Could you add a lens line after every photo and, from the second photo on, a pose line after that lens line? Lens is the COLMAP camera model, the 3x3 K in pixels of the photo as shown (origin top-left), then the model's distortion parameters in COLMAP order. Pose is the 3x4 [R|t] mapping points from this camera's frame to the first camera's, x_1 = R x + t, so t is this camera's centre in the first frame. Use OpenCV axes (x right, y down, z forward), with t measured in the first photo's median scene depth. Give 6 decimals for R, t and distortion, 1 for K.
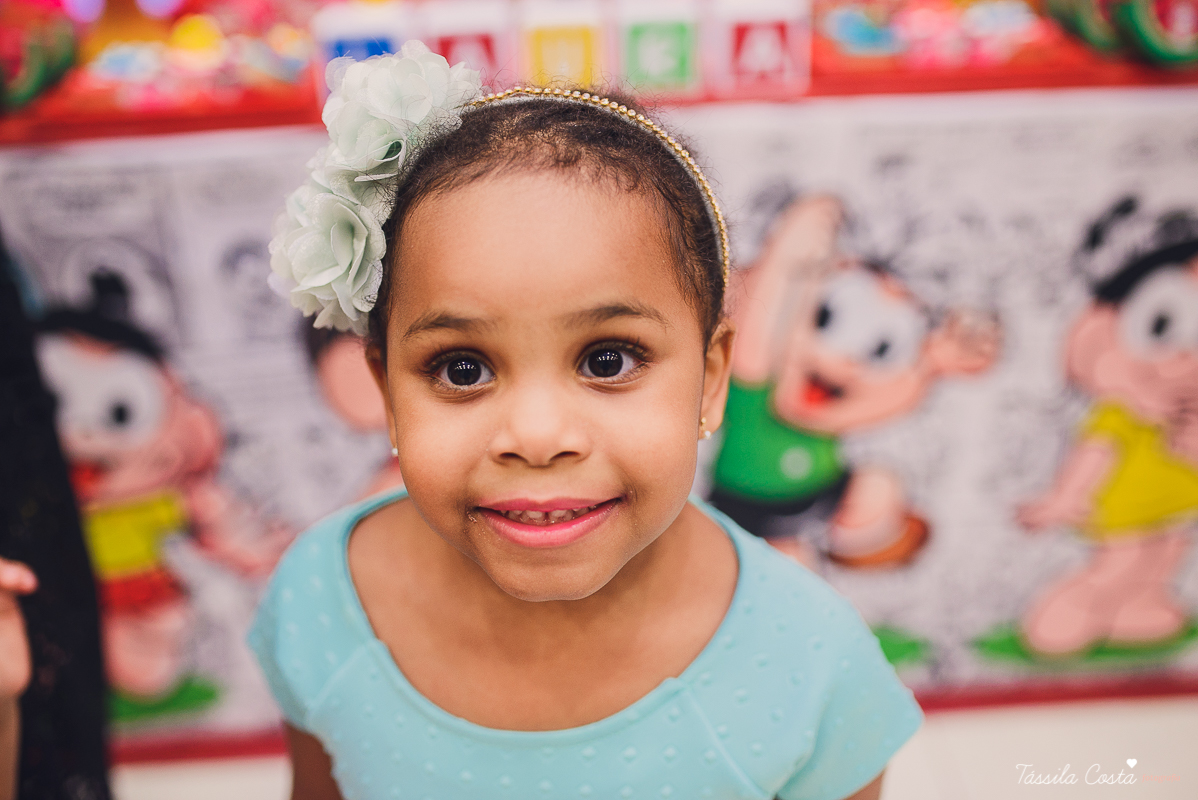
lens RADIAL K [[1164.9, 0, 597.4], [0, 1164.9, 395.3], [0, 0, 1]] dist [-0.031488, 0.000000]
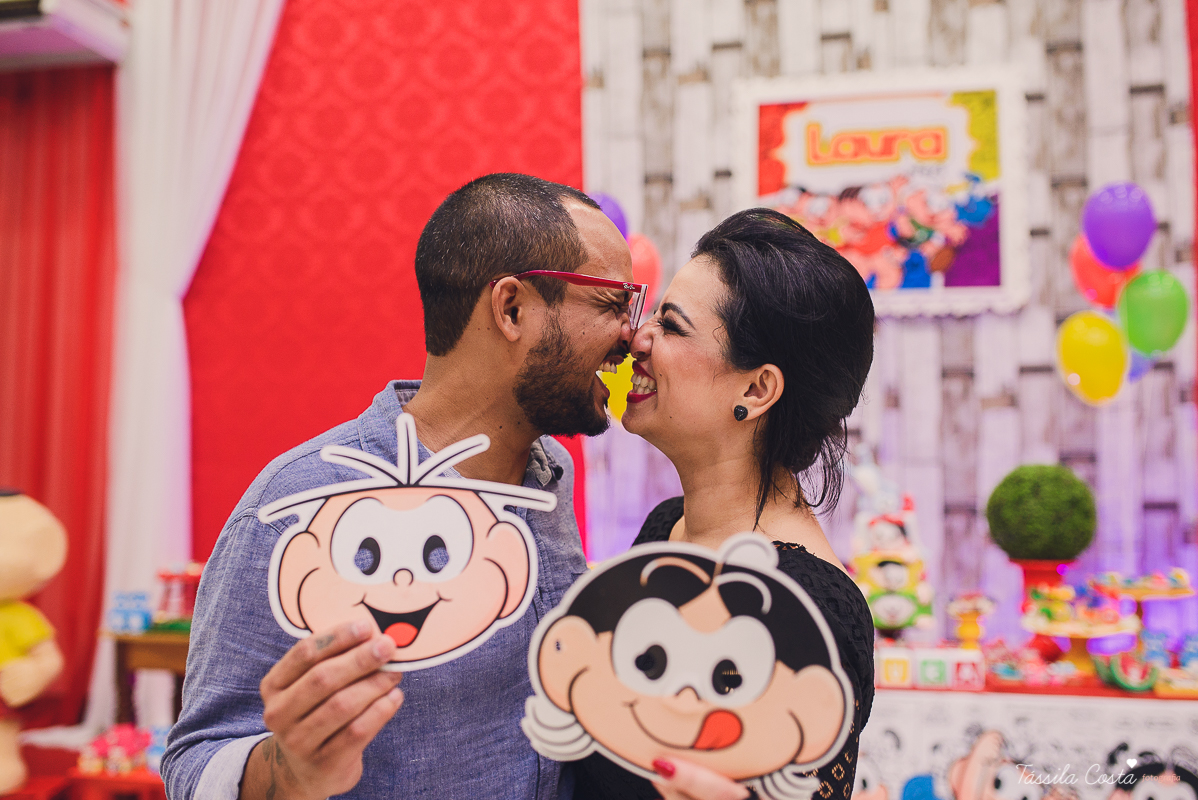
lens RADIAL K [[1164.9, 0, 608.6], [0, 1164.9, 403.9], [0, 0, 1]] dist [-0.031488, 0.000000]
pose [[0.980187, 0.027534, -0.196149, -0.158025], [-0.122507, 0.862430, -0.491127, 0.558179], [0.155643, 0.505427, 0.848716, -1.652154]]
